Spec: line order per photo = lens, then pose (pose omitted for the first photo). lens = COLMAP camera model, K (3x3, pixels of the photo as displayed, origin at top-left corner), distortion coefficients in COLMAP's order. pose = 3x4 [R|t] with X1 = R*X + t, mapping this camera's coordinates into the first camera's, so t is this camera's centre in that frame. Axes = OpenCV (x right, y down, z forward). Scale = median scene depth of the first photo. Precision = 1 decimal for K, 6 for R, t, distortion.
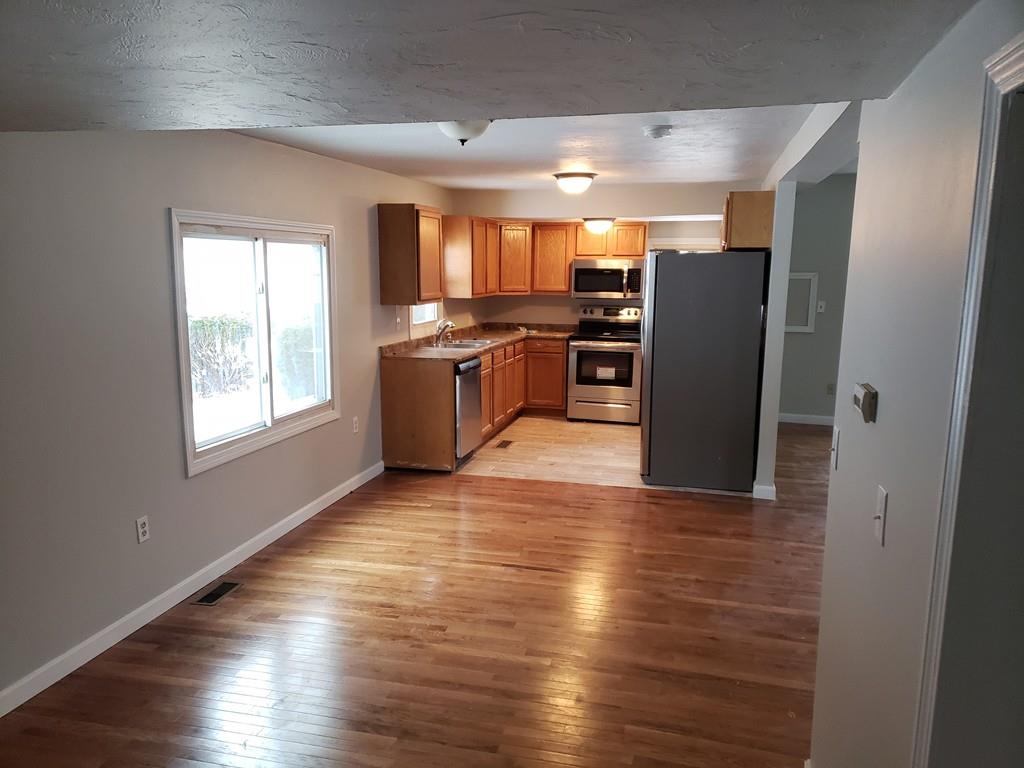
lens RADIAL K [[796.4, 0, 488.0], [0, 796.4, 395.2], [0, 0, 1]] dist [0.071645, -0.028459]
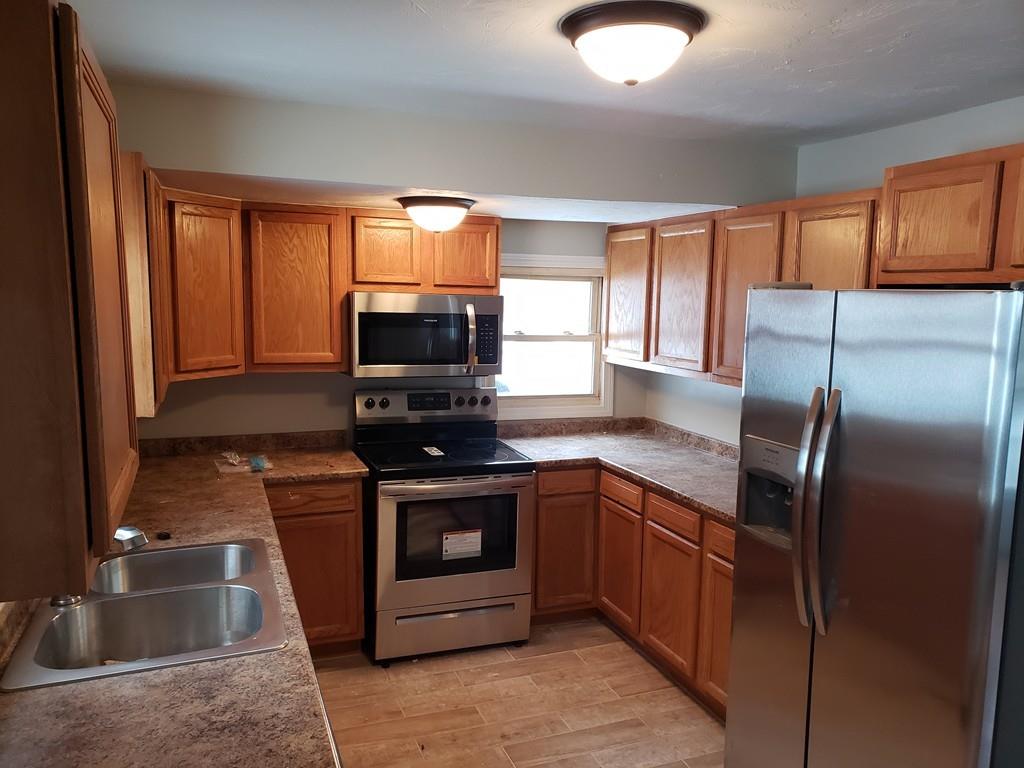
lens RADIAL K [[796.4, 0, 521.1], [0, 796.4, 384.6], [0, 0, 1]] dist [0.071645, -0.028459]
pose [[0.801501, -0.062687, 0.594698, -0.085468], [0.087997, 0.996028, -0.013607, -0.106670], [-0.591483, 0.063238, 0.803834, 0.604105]]
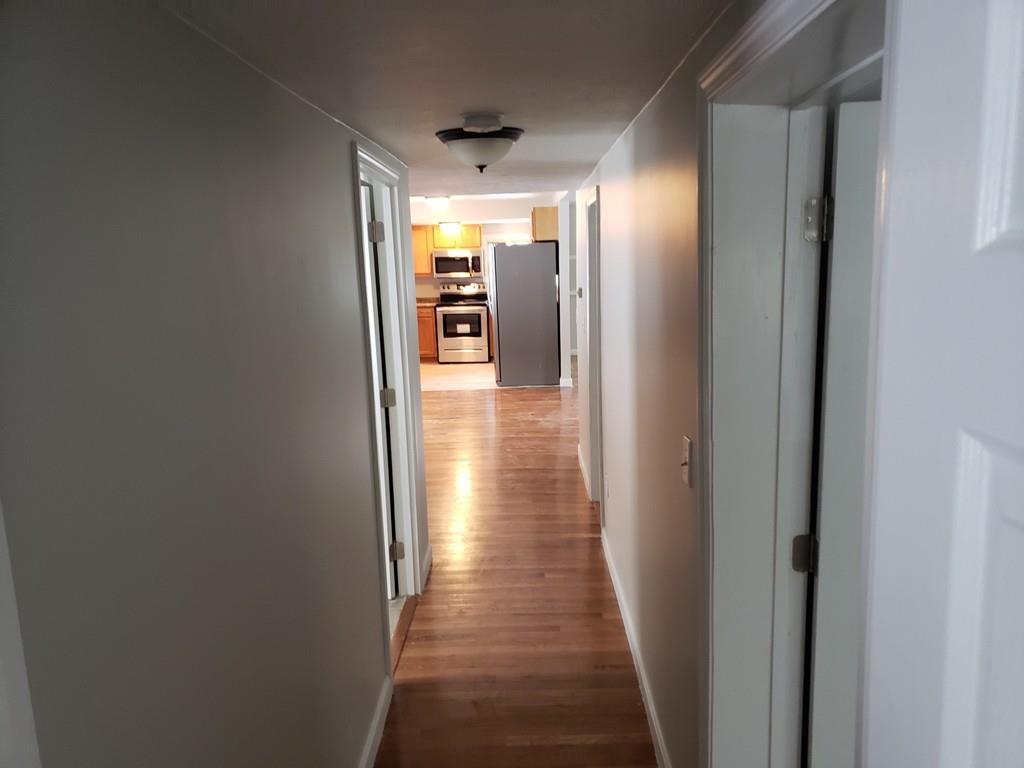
lens RADIAL K [[796.4, 0, 513.8], [0, 796.4, 390.5], [0, 0, 1]] dist [0.071645, -0.028459]
pose [[0.967424, -0.086368, 0.237975, -0.116184], [0.083978, 0.996263, 0.020180, 0.062009], [-0.238829, 0.000462, 0.971062, -0.423501]]
